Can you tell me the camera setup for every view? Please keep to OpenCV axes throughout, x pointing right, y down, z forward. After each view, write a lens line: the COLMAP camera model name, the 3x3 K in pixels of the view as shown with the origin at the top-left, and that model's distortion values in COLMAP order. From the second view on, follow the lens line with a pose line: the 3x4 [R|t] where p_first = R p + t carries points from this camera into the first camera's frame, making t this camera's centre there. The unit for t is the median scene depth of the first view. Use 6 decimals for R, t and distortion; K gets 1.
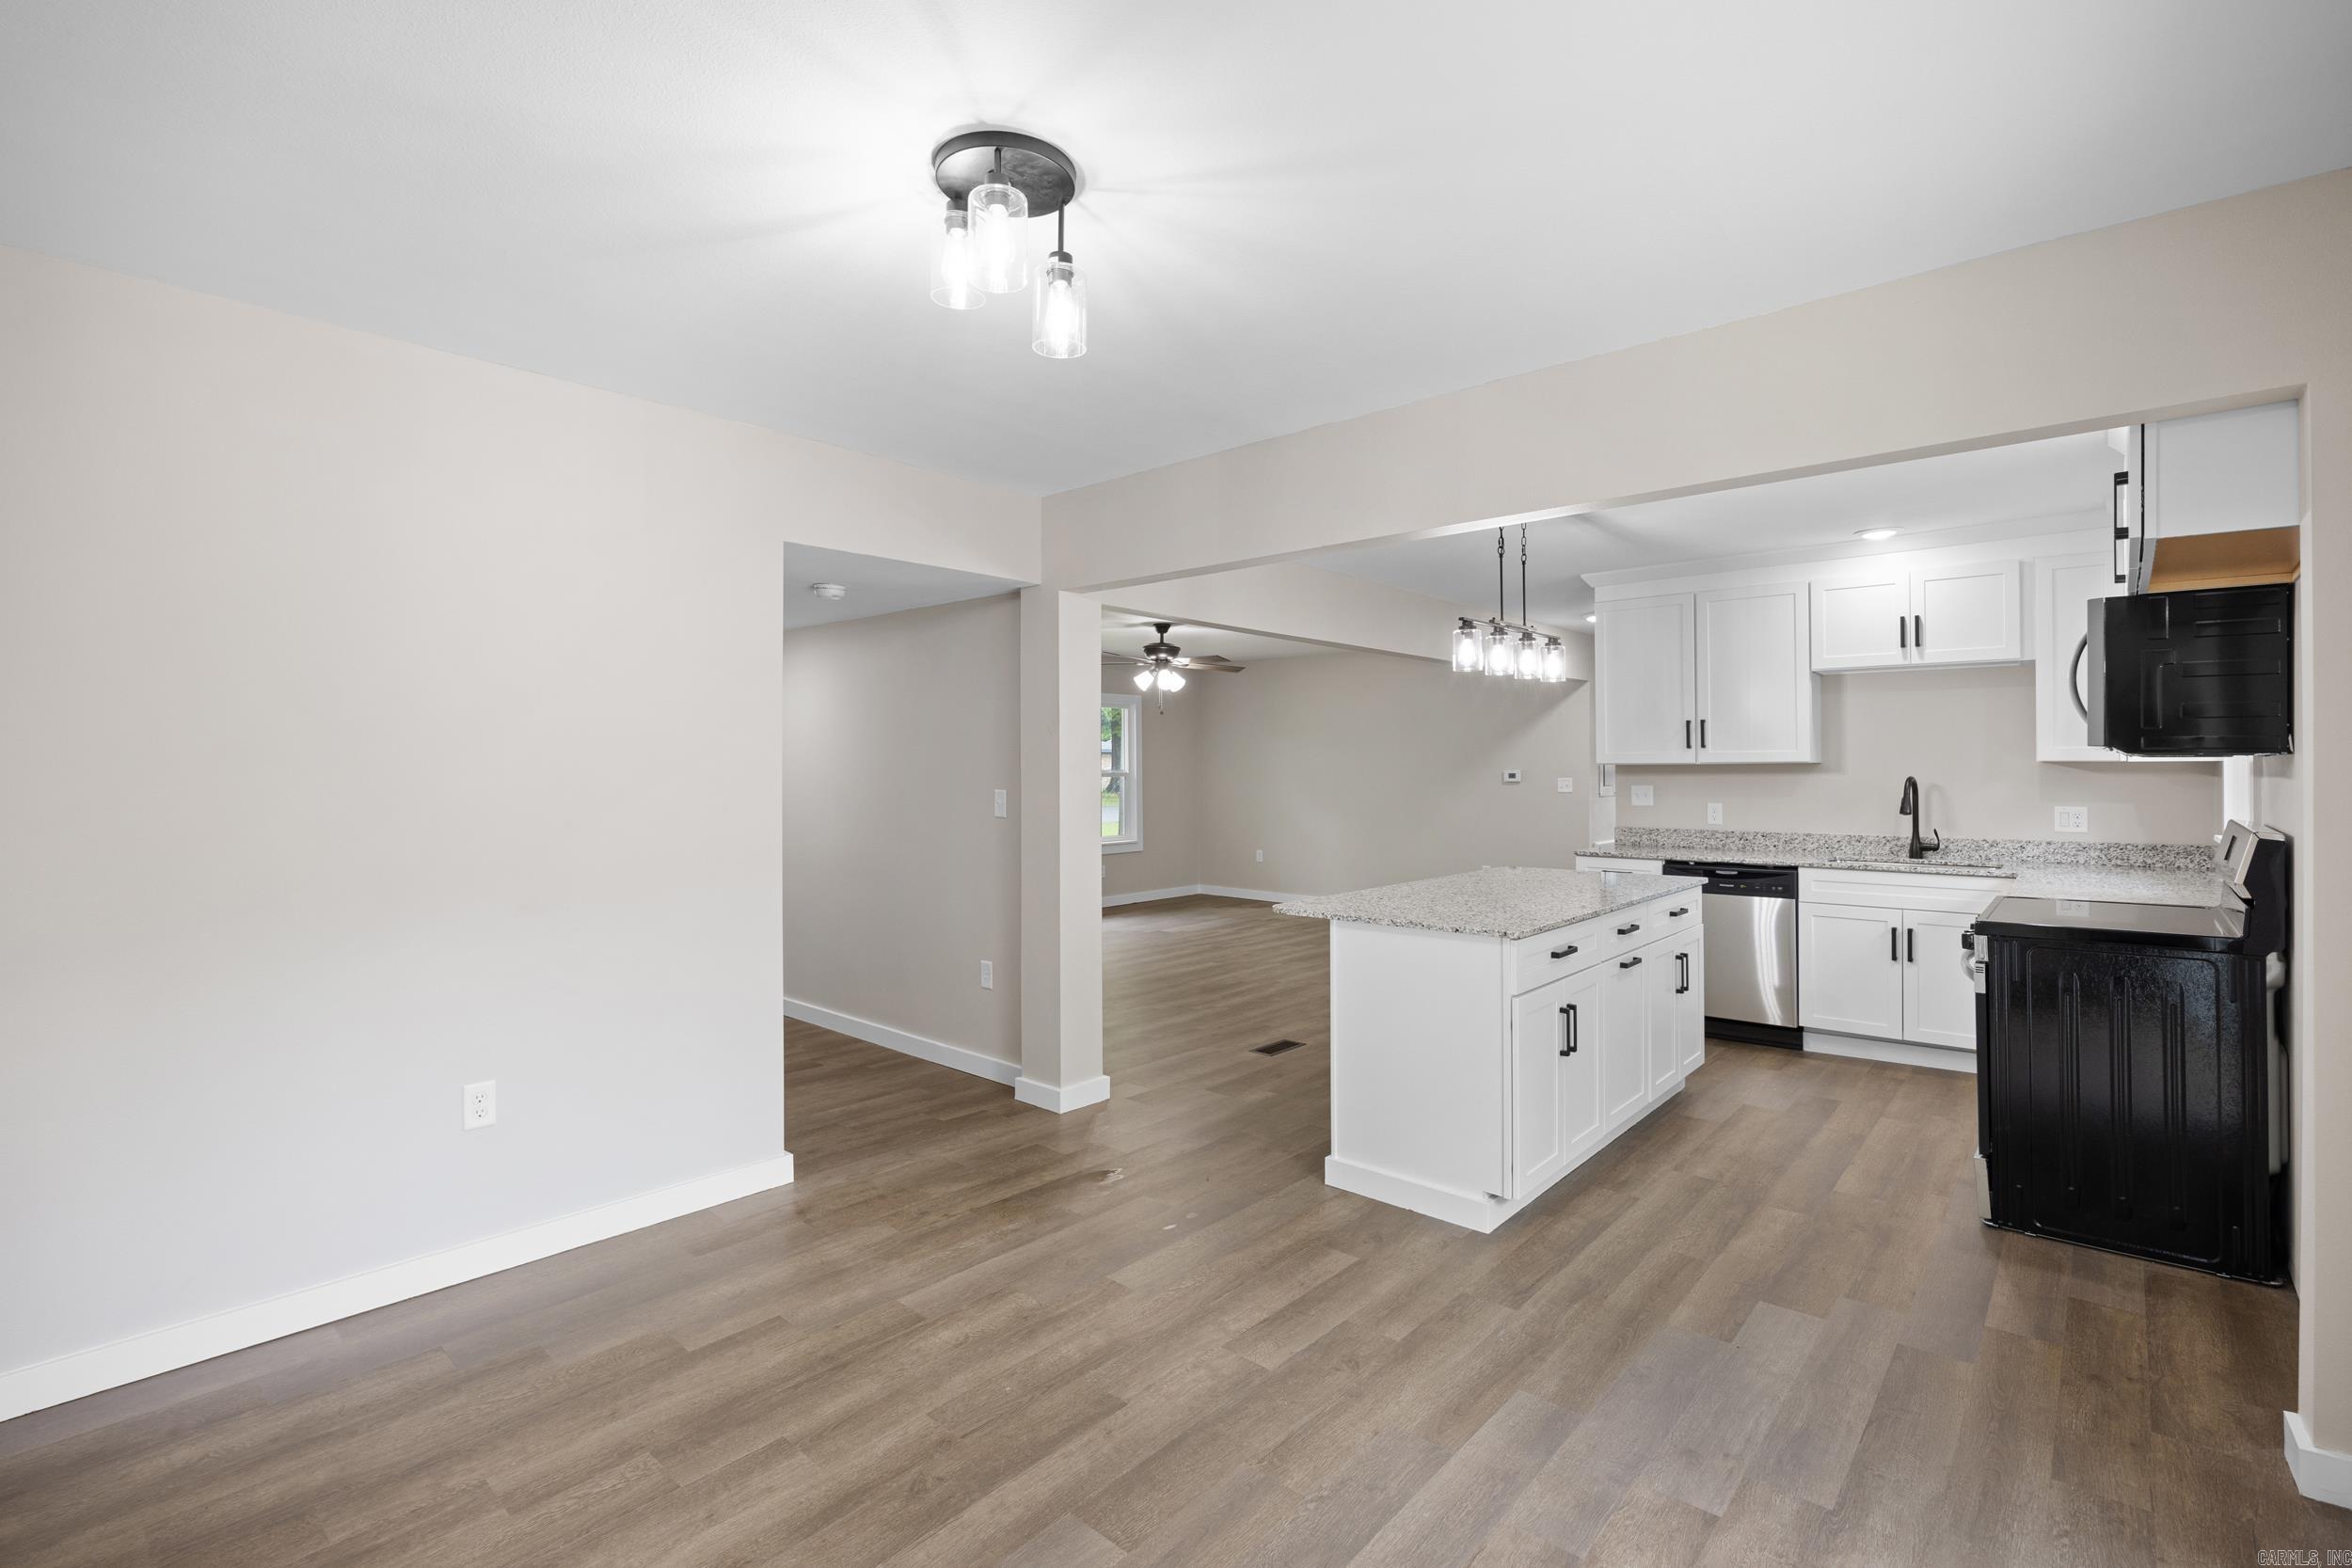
lens RADIAL K [[1050.3, 0, 1174.2], [0, 1050.3, 758.4], [0, 0, 1]] dist [-0.013044, -0.000068]
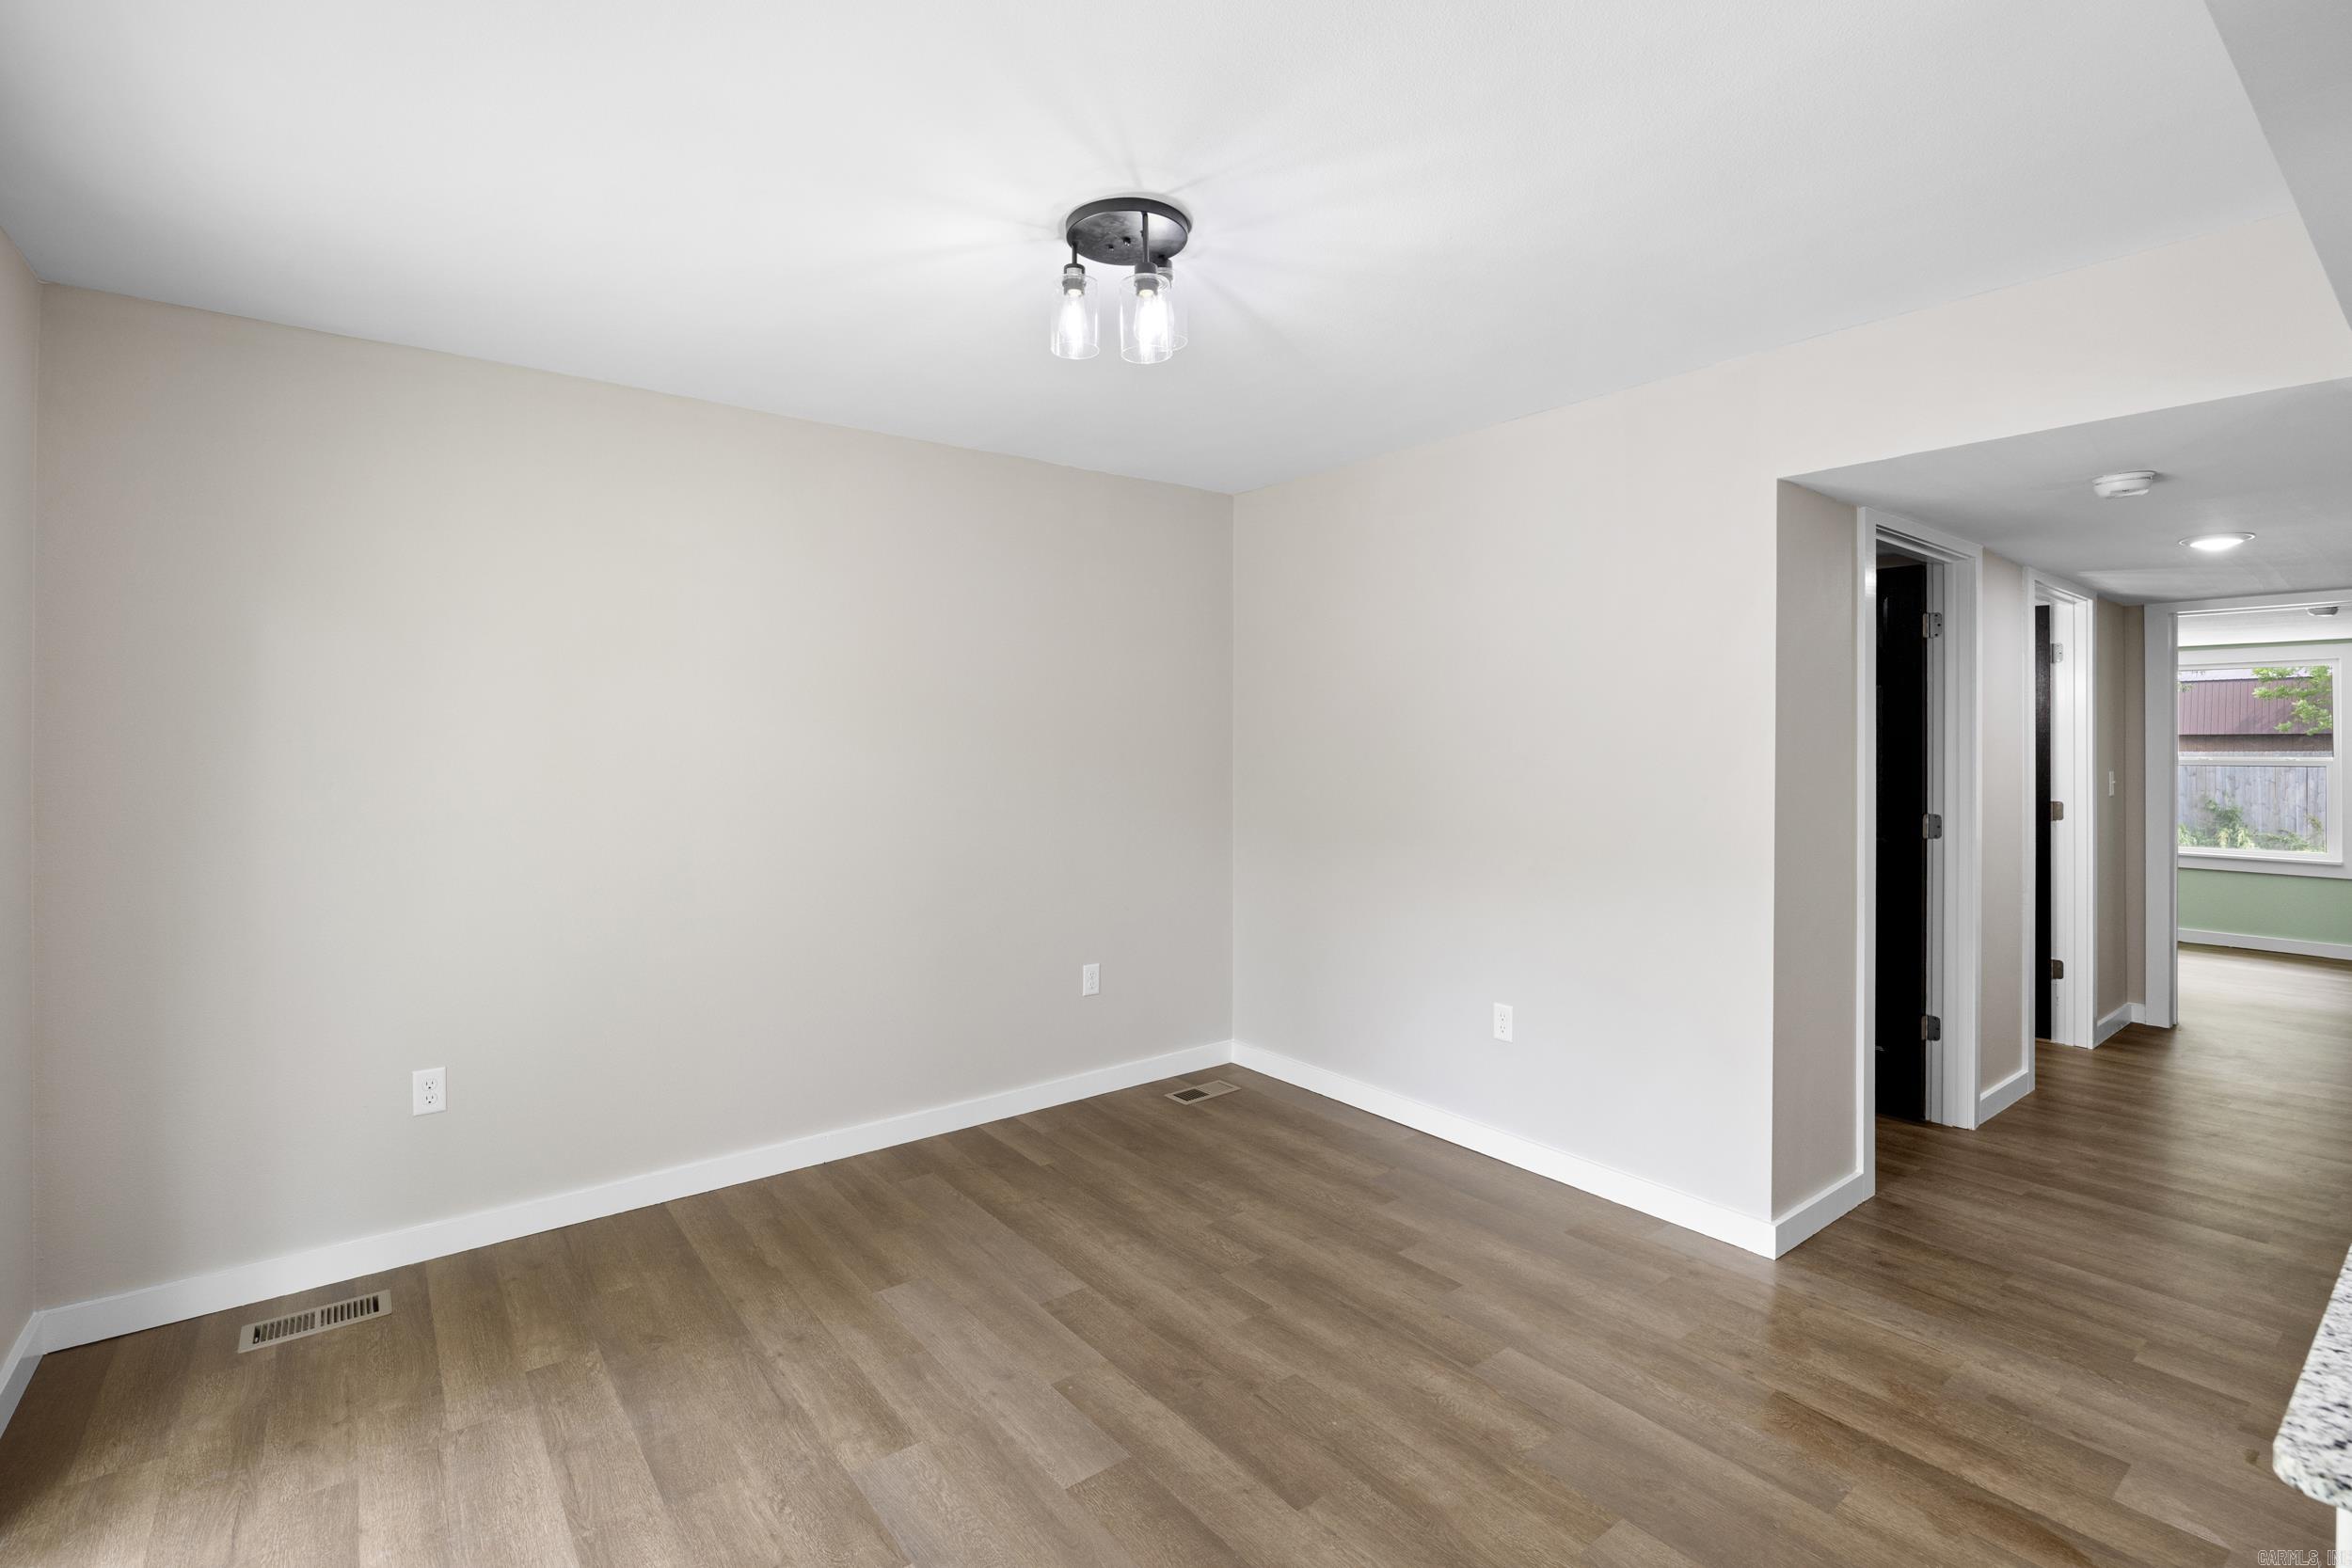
lens RADIAL K [[1071.3, 0, 1183.7], [0, 1071.3, 754.0], [0, 0, 1]] dist [-0.014331, 0.000302]
pose [[-0.174771, 0.007010, -0.984584, 0.443123], [0.004762, 0.999969, 0.006274, 0.003287], [0.984598, -0.003592, -0.174799, 0.583693]]
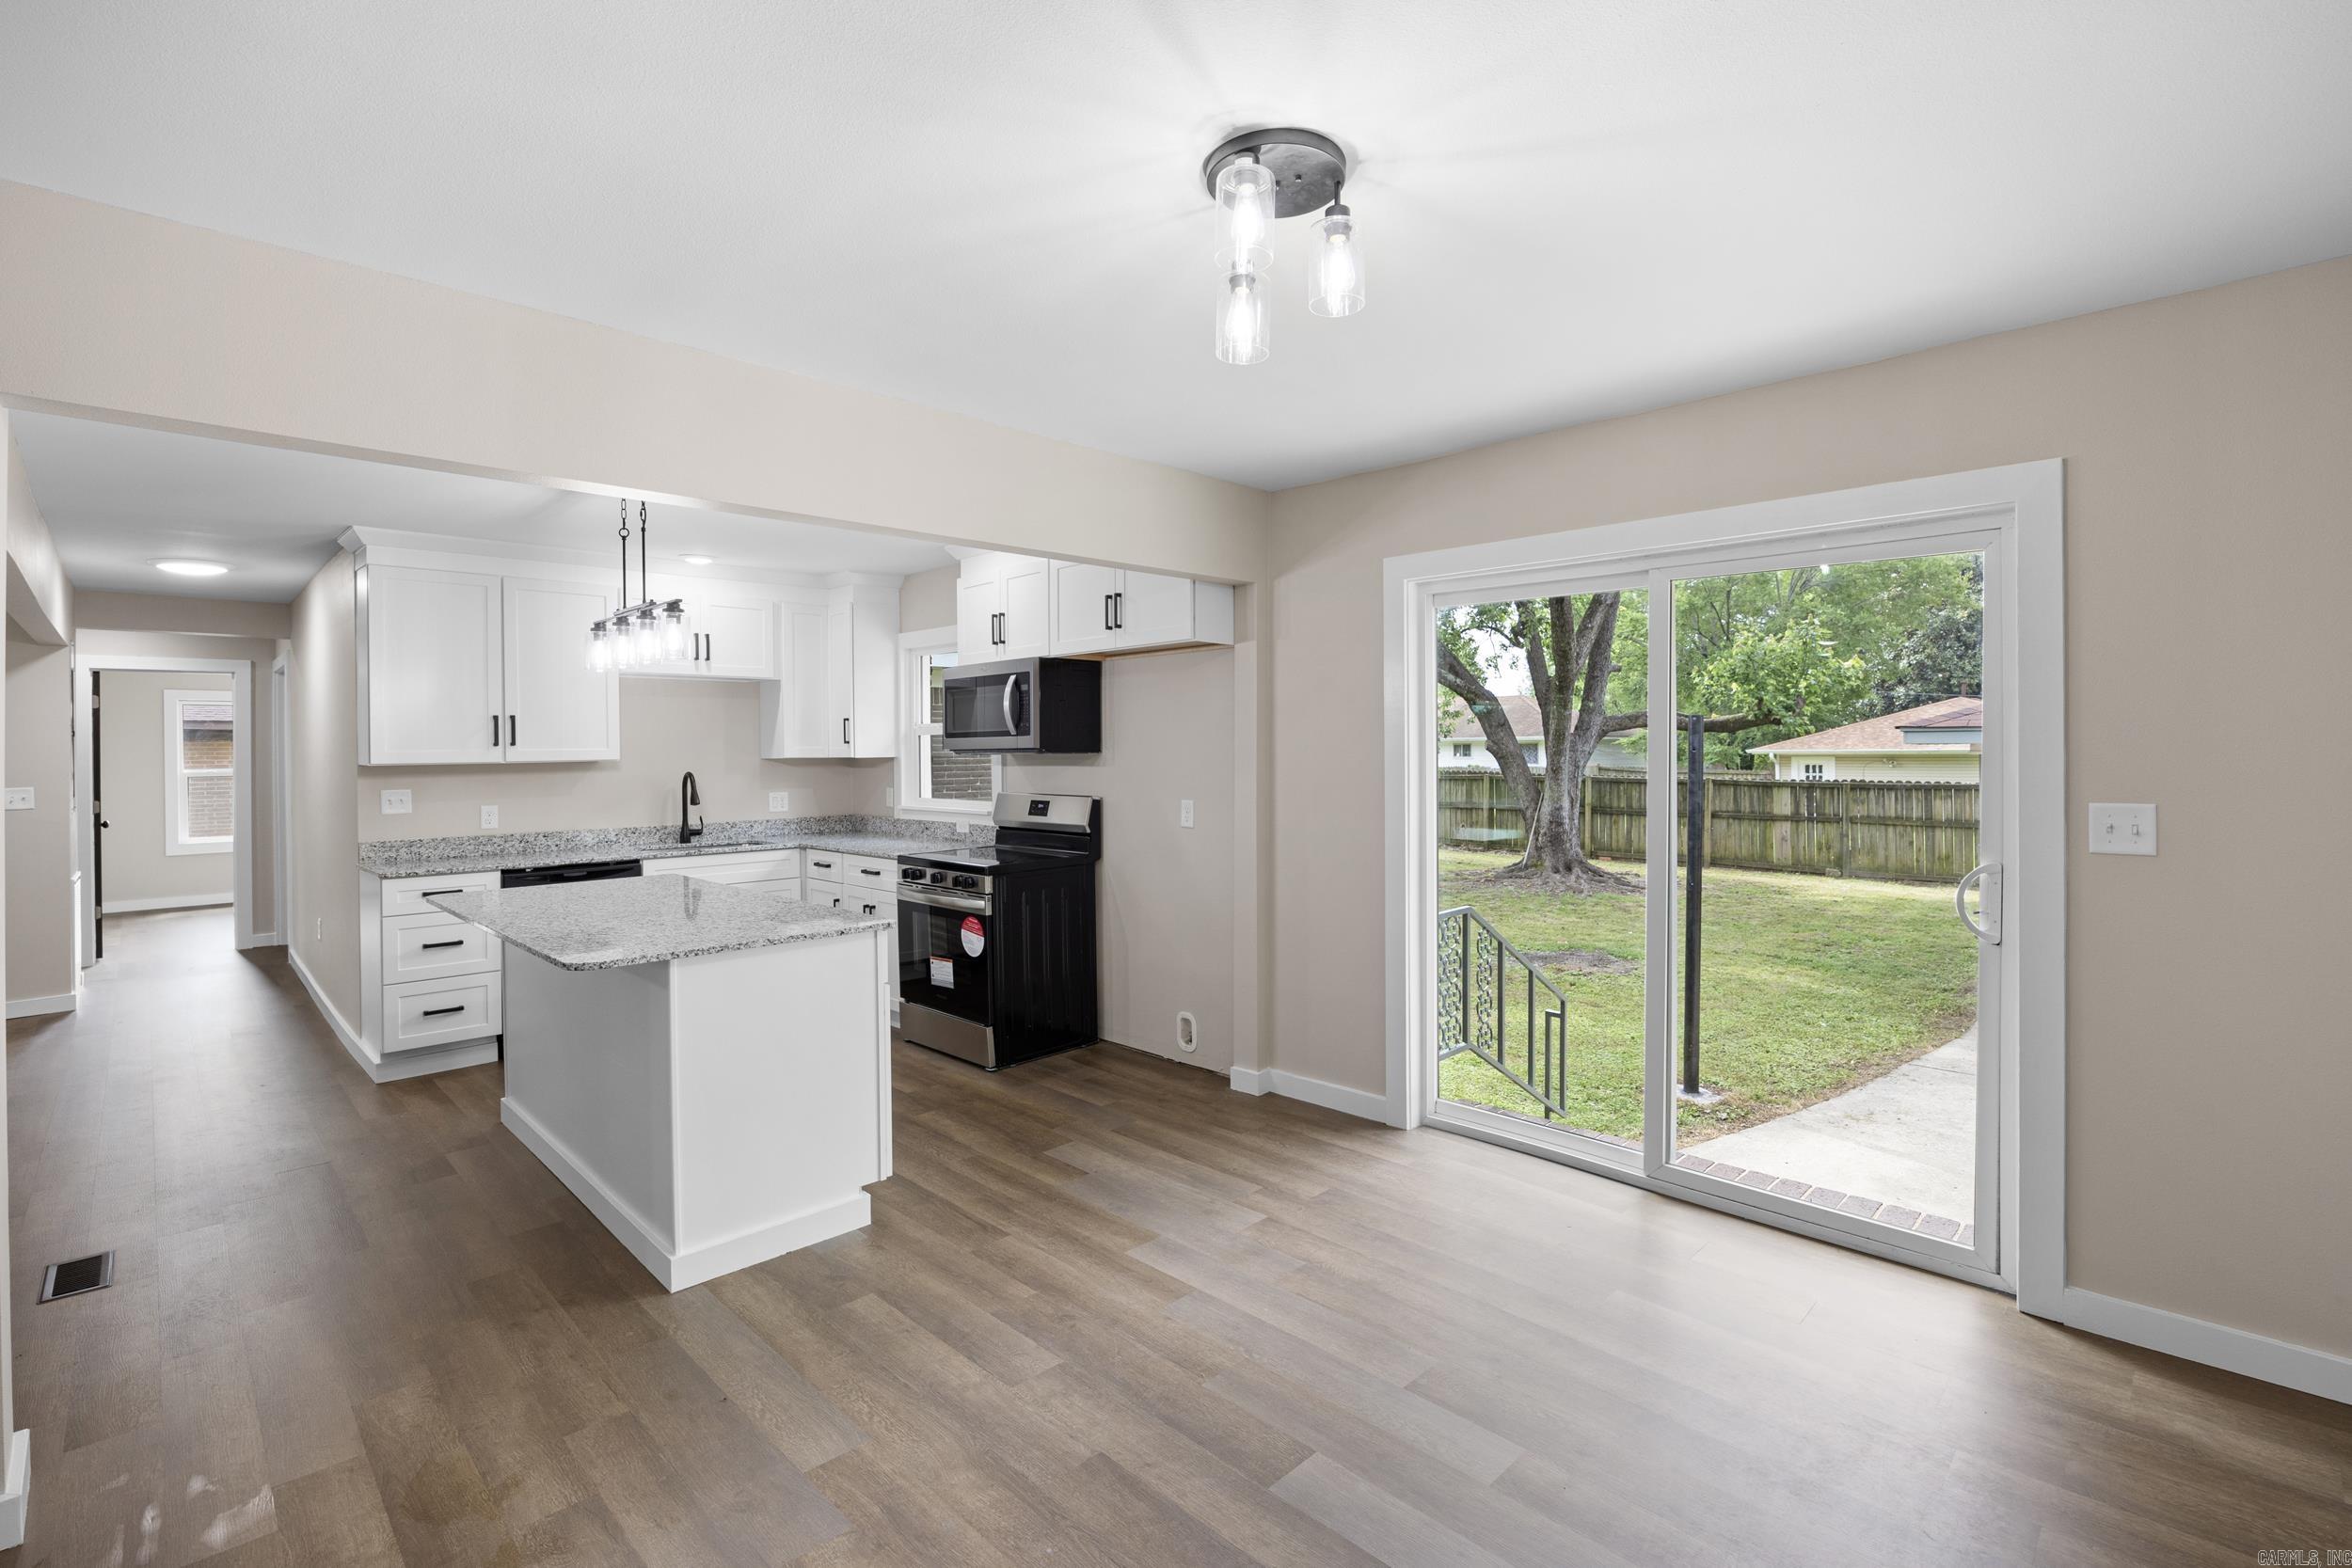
lens RADIAL K [[1071.3, 0, 1183.7], [0, 1071.3, 754.0], [0, 0, 1]] dist [-0.014331, 0.000302]
pose [[0.058524, -0.000653, 0.998286, -0.541402], [0.003686, 0.999993, 0.000438, -0.001289], [-0.998279, 0.003654, 0.058526, 0.478137]]
